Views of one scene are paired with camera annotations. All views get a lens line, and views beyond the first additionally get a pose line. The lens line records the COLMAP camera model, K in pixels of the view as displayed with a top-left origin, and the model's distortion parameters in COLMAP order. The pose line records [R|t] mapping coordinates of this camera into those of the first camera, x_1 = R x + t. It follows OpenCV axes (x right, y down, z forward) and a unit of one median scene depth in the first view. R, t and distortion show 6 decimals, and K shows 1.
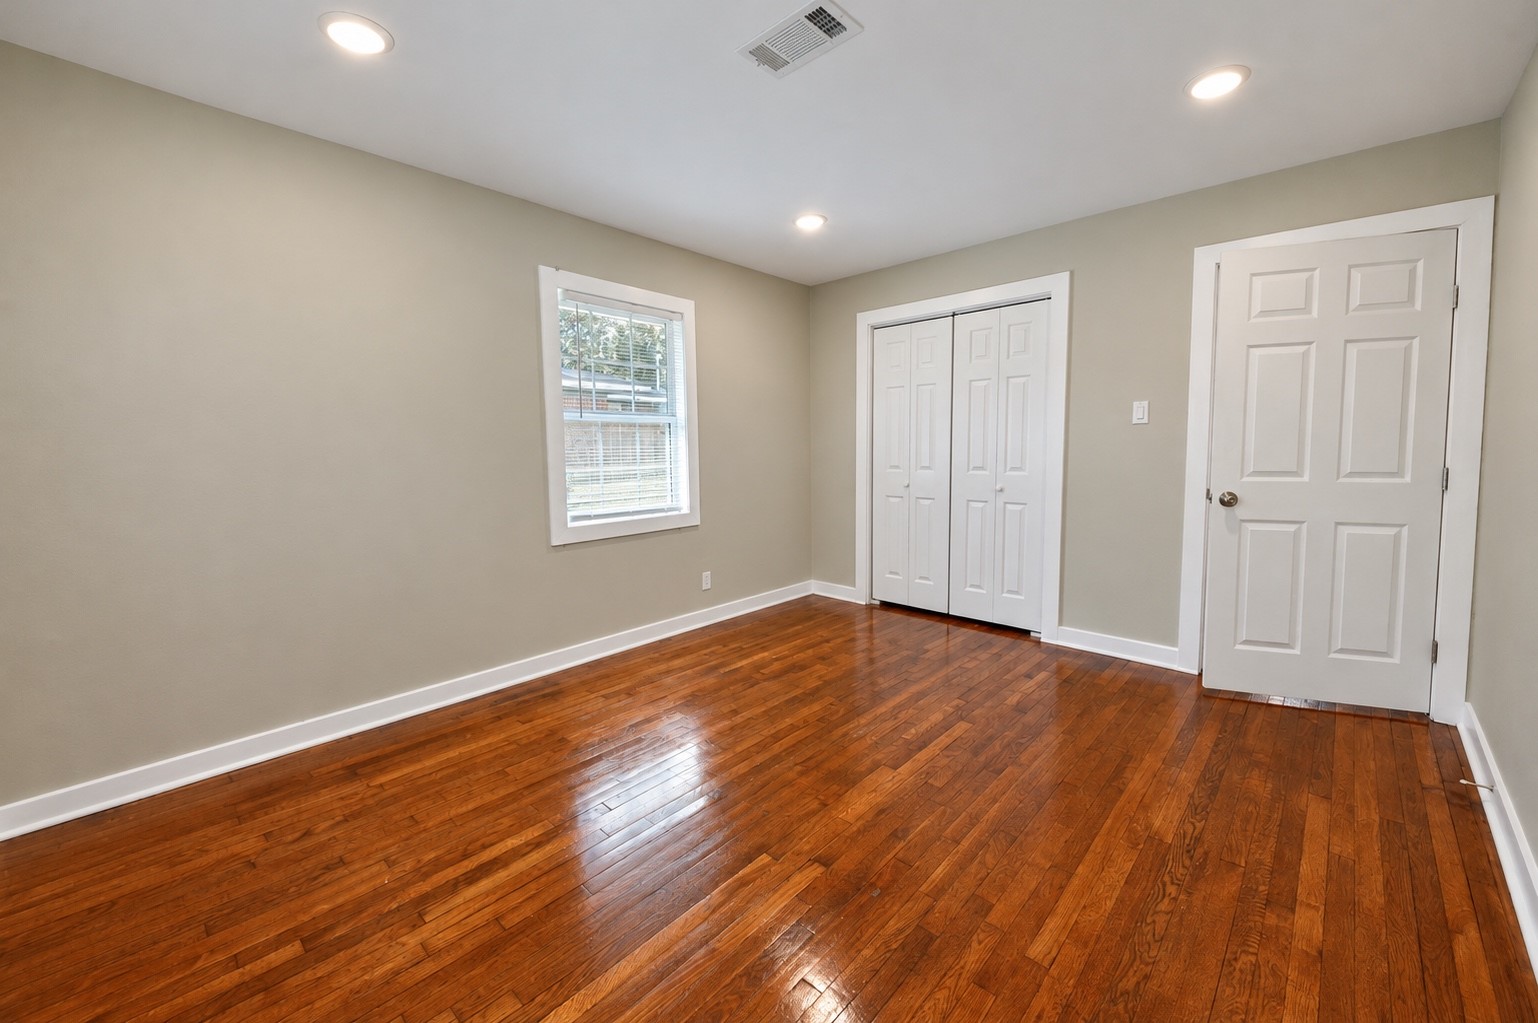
lens RADIAL K [[593.9, 0, 759.4], [0, 593.9, 508.4], [0, 0, 1]] dist [0.006995, -0.000244]
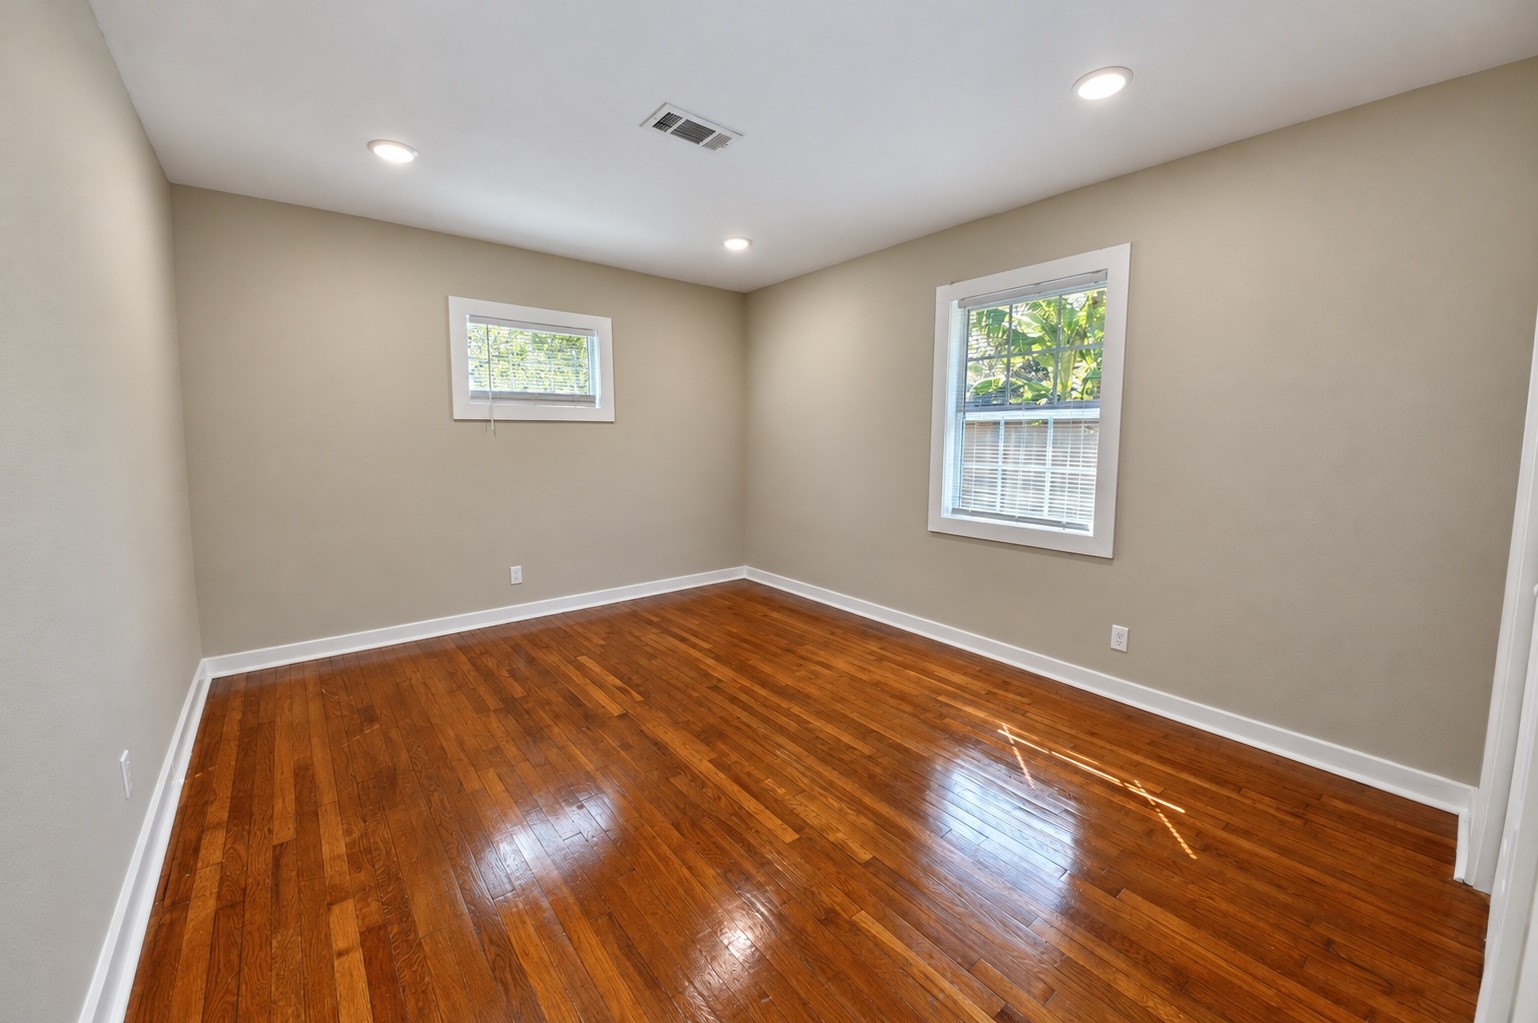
lens RADIAL K [[593.9, 0, 780.7], [0, 593.9, 513.8], [0, 0, 1]] dist [0.006995, -0.000244]
pose [[-0.122101, 0.138561, -0.982798, 0.899317], [-0.126860, 0.979907, 0.153914, -0.117168], [0.984377, 0.143471, -0.102070, 0.903085]]
